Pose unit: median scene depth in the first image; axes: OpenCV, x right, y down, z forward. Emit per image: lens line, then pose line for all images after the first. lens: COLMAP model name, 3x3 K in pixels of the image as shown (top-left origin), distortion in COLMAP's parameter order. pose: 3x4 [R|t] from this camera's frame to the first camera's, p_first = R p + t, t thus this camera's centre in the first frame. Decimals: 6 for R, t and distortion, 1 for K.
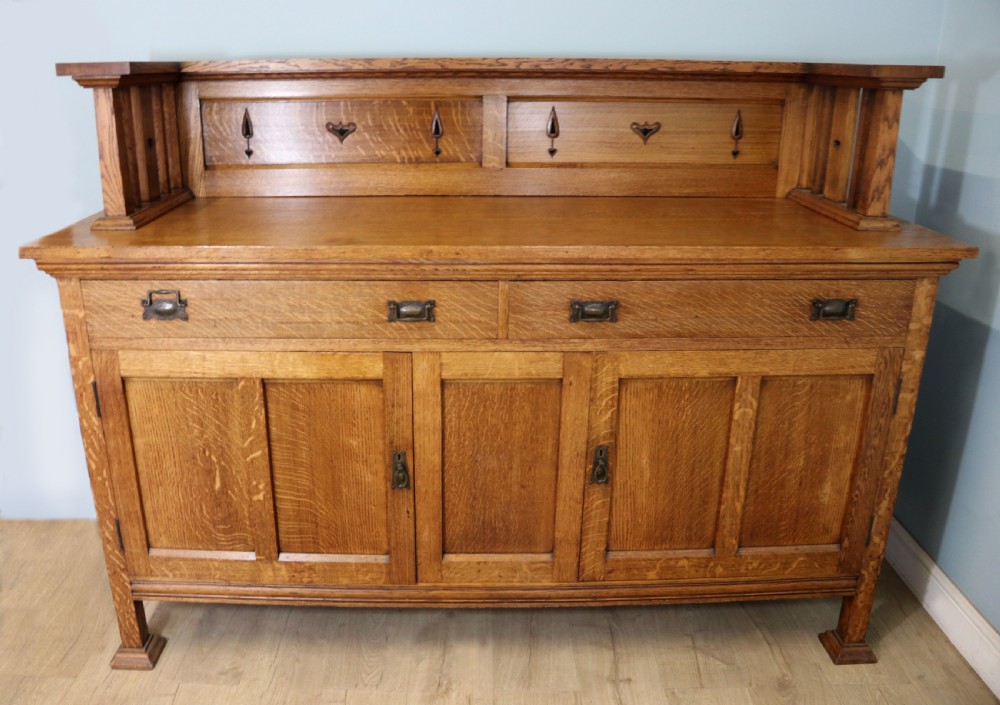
lens RADIAL K [[822.6, 0, 462.7], [0, 822.6, 344.9], [0, 0, 1]] dist [-0.153939, 0.068930]
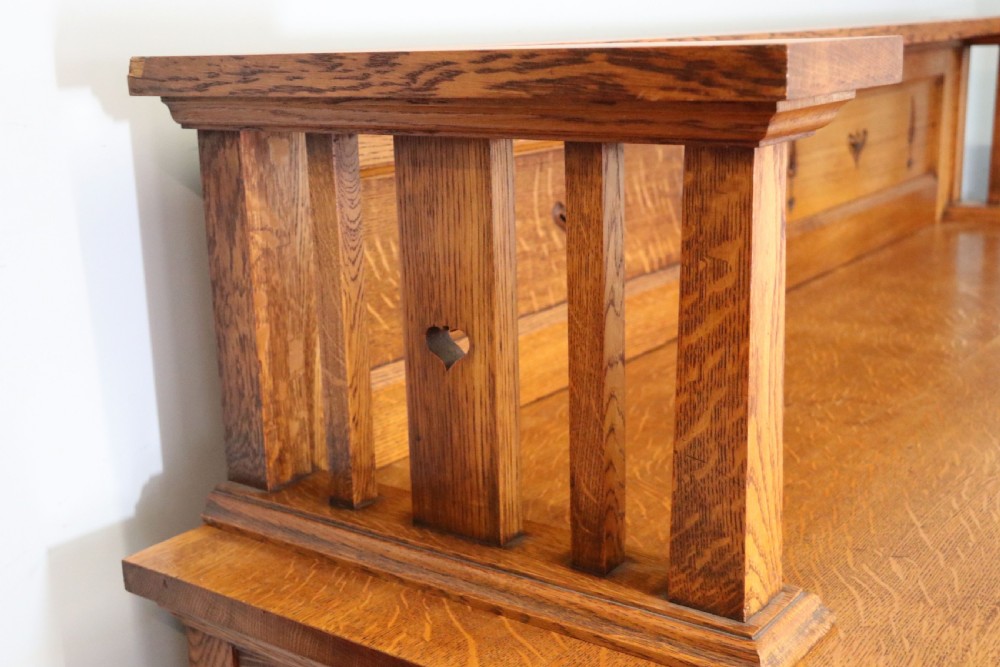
lens RADIAL K [[1257.1, 0, 493.3], [0, 1257.1, 337.8], [0, 0, 1]] dist [-0.021871, 0.000000]
pose [[0.598199, -0.212257, 0.772726, -0.705306], [0.295356, 0.954796, 0.033622, -0.255364], [-0.744932, 0.208117, 0.633849, 0.687952]]
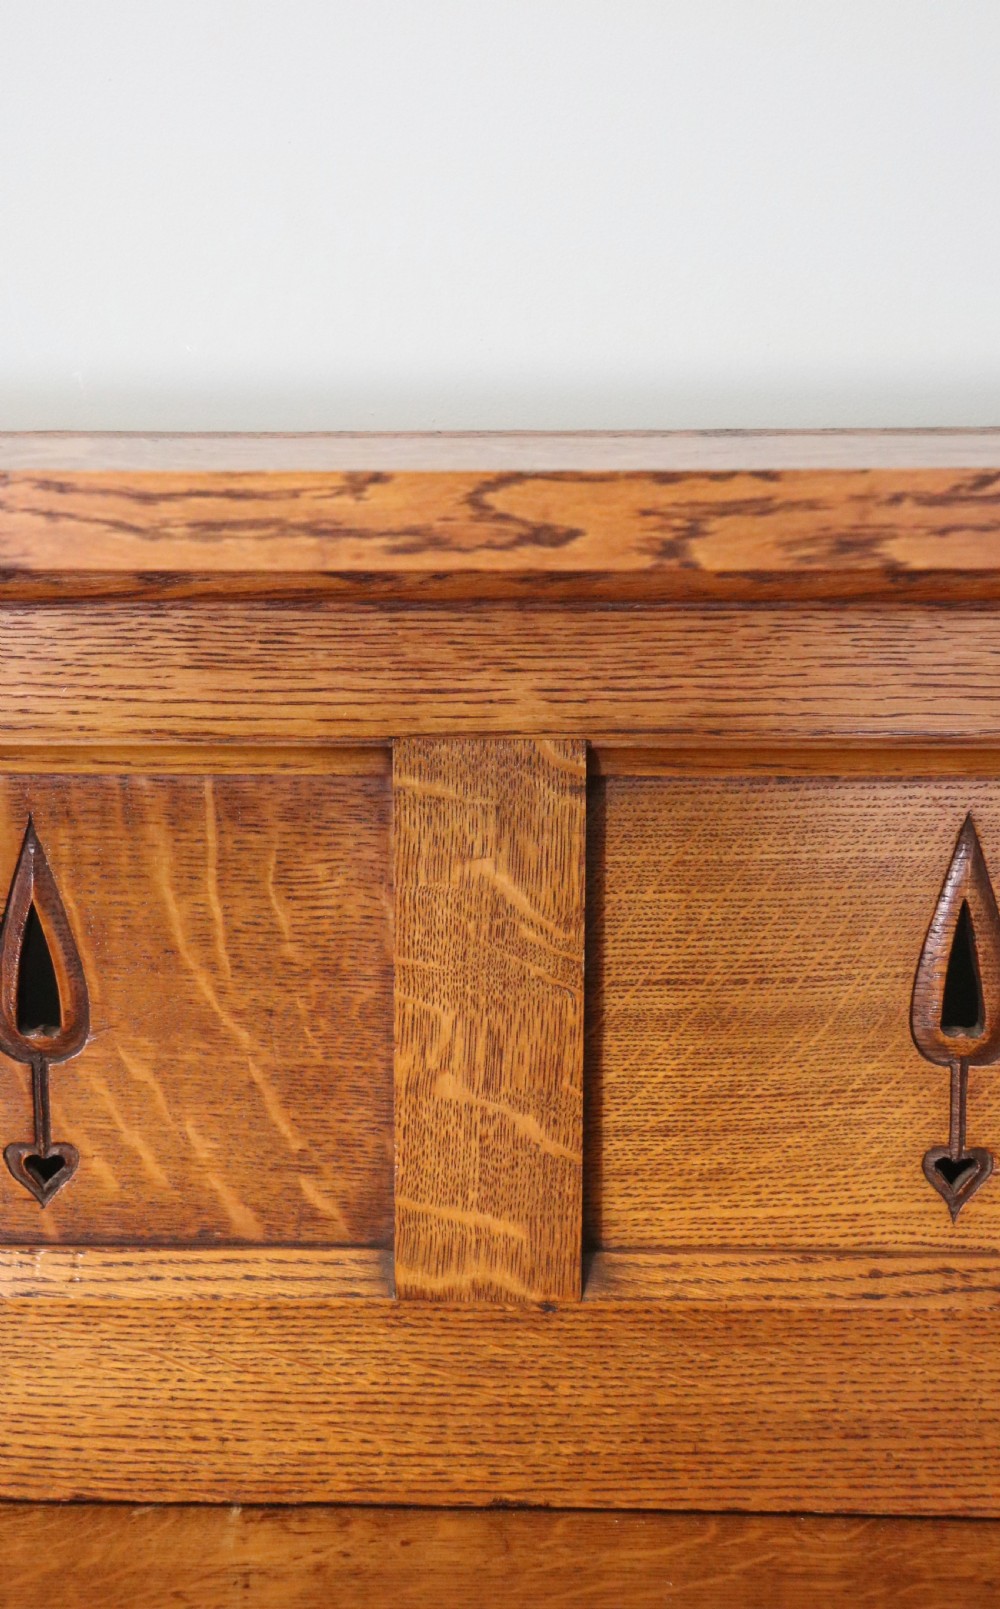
lens RADIAL K [[2470.2, 0, 430.7], [0, 2470.2, 783.3], [0, 0, 1]] dist [0.104121, 0.000000]
pose [[0.999001, 0.004412, -0.044464, 0.049320], [-0.010421, 0.990675, -0.135850, -0.260260], [0.043450, 0.136178, 0.989731, 0.654226]]
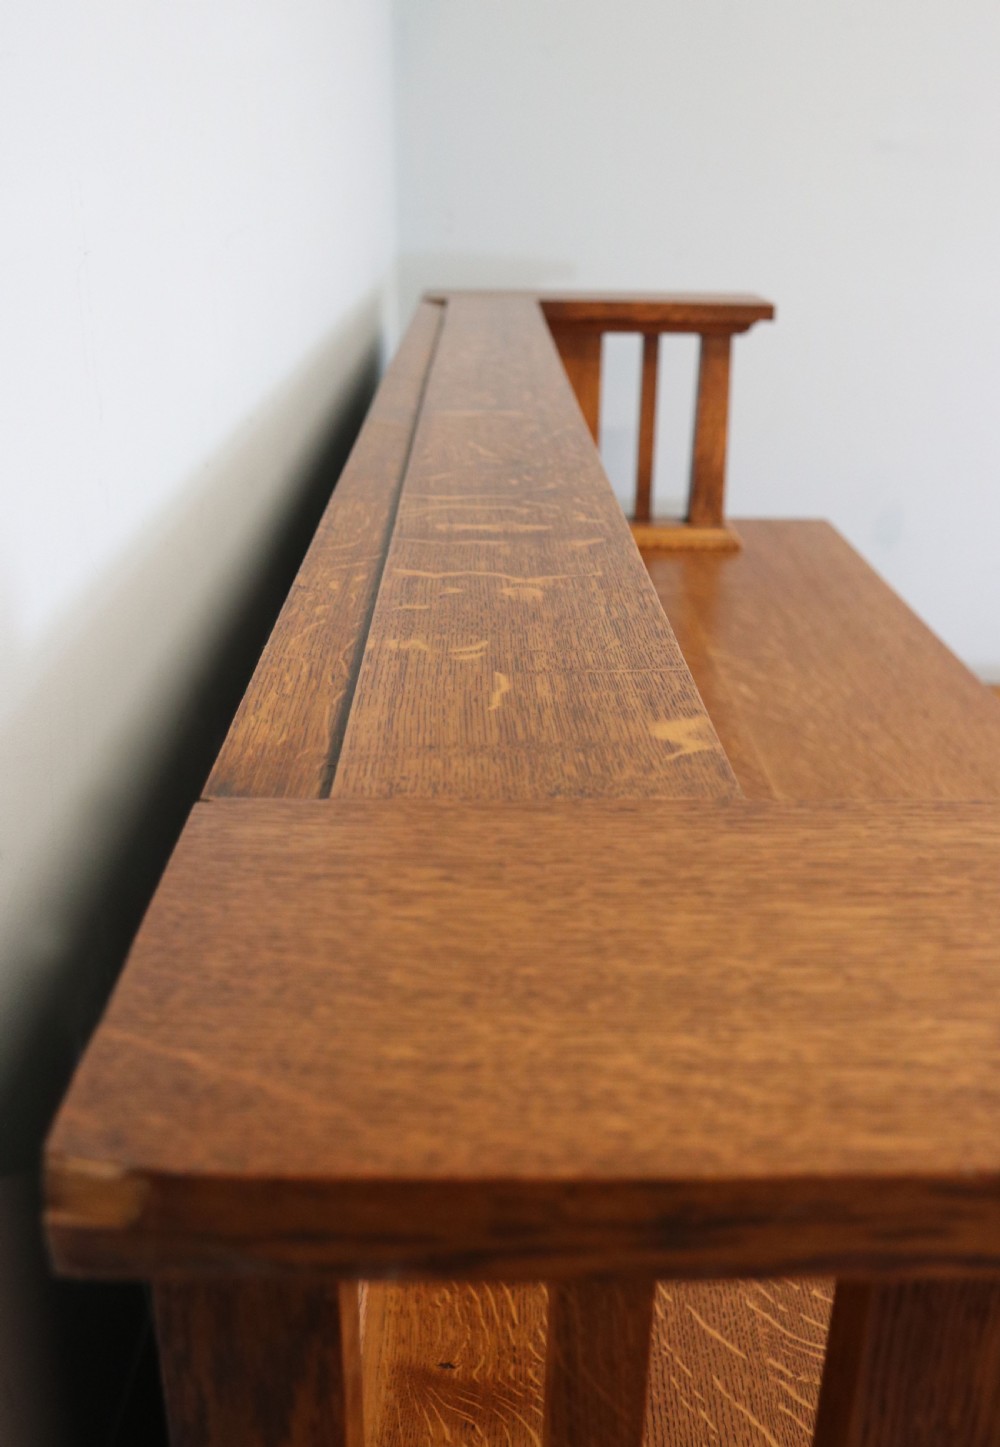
lens RADIAL K [[1352.9, 0, 455.3], [0, 1352.9, 640.6], [0, 0, 1]] dist [-0.095989, 0.000000]
pose [[0.019294, -0.332079, 0.943054, -0.522592], [0.330694, 0.892261, 0.307427, -0.439279], [-0.943541, 0.305931, 0.127032, 0.971627]]
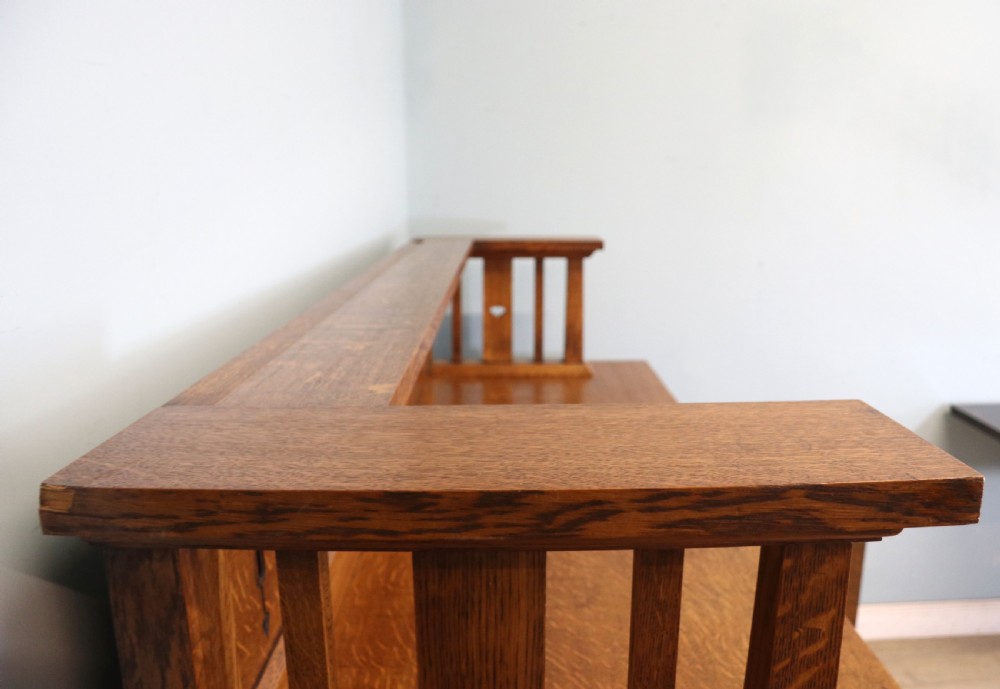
lens RADIAL K [[820.8, 0, 522.0], [0, 820.8, 335.1], [0, 0, 1]] dist [-0.186865, 0.099345]
pose [[-0.018523, -0.185569, 0.982457, -0.611337], [0.330496, 0.926253, 0.181184, -0.401437], [-0.943626, 0.328054, 0.044173, 0.901138]]
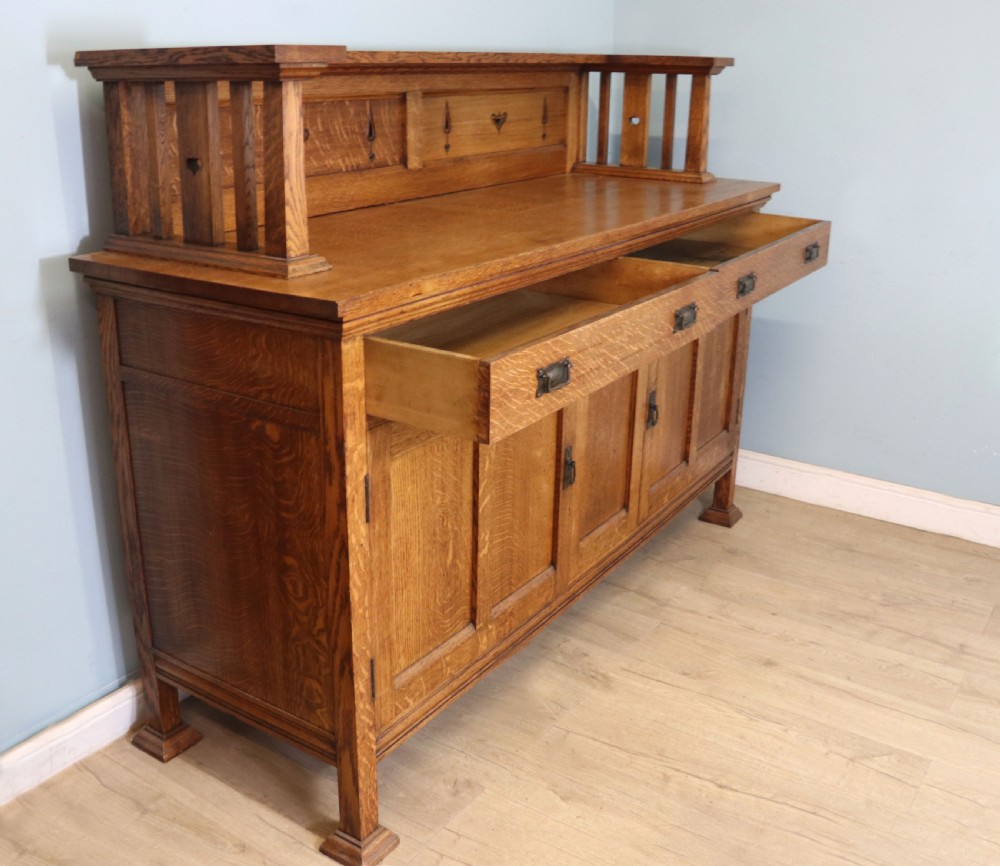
lens RADIAL K [[1038.2, 0, 463.4], [0, 1038.2, 409.7], [0, 0, 1]] dist [-0.147154, 0.000000]
pose [[0.571867, -0.262422, 0.777241, -0.985014], [0.265796, 0.955616, 0.127084, -0.094597], [-0.776093, 0.133913, 0.616236, 0.284780]]
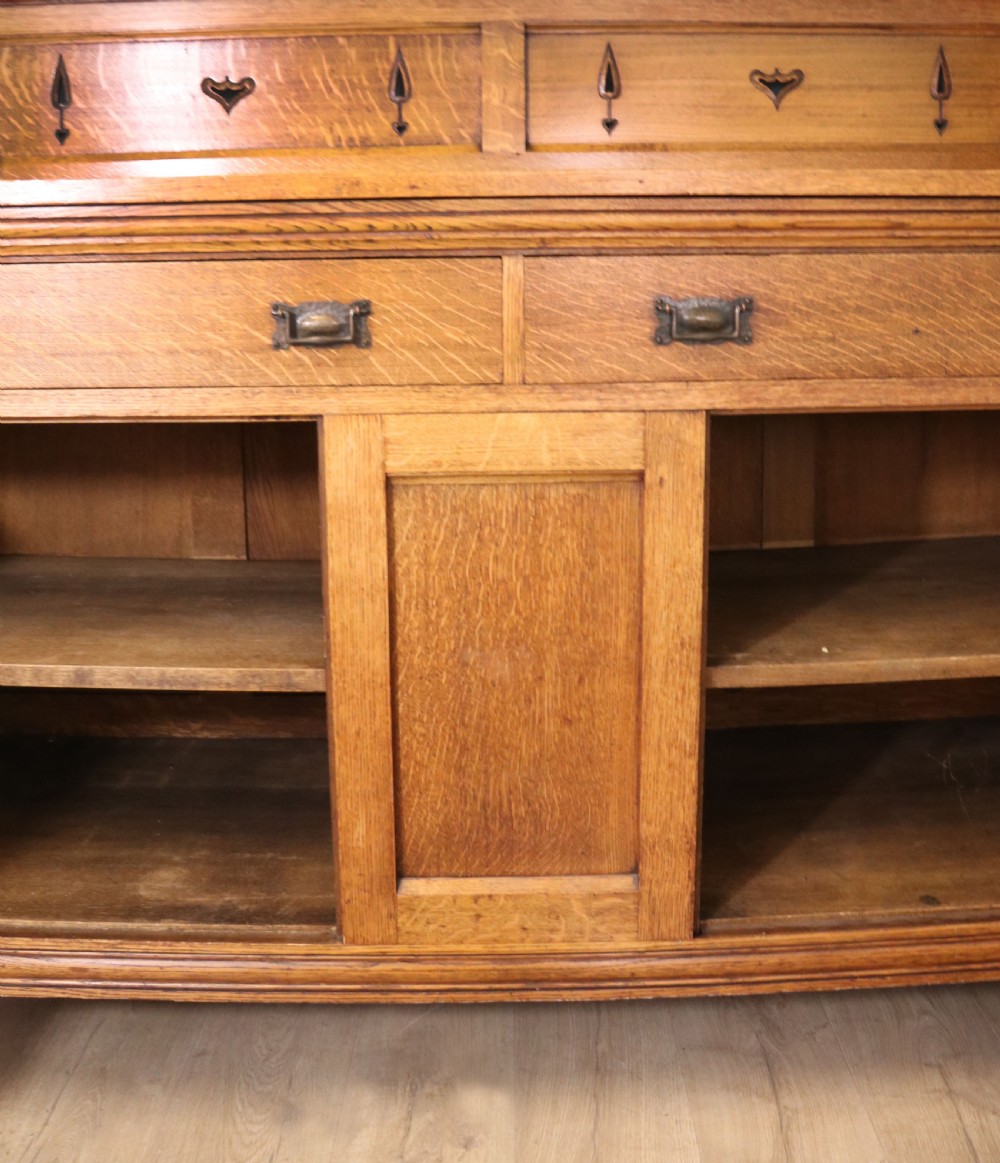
lens RADIAL K [[1194.2, 0, 500.4], [0, 1194.2, 419.8], [0, 0, 1]] dist [-0.138153, 0.000000]
pose [[0.999901, -0.012751, 0.005887, 0.030884], [0.013709, 0.977199, -0.211884, 0.134663], [-0.003051, 0.211944, 0.977277, 0.280514]]
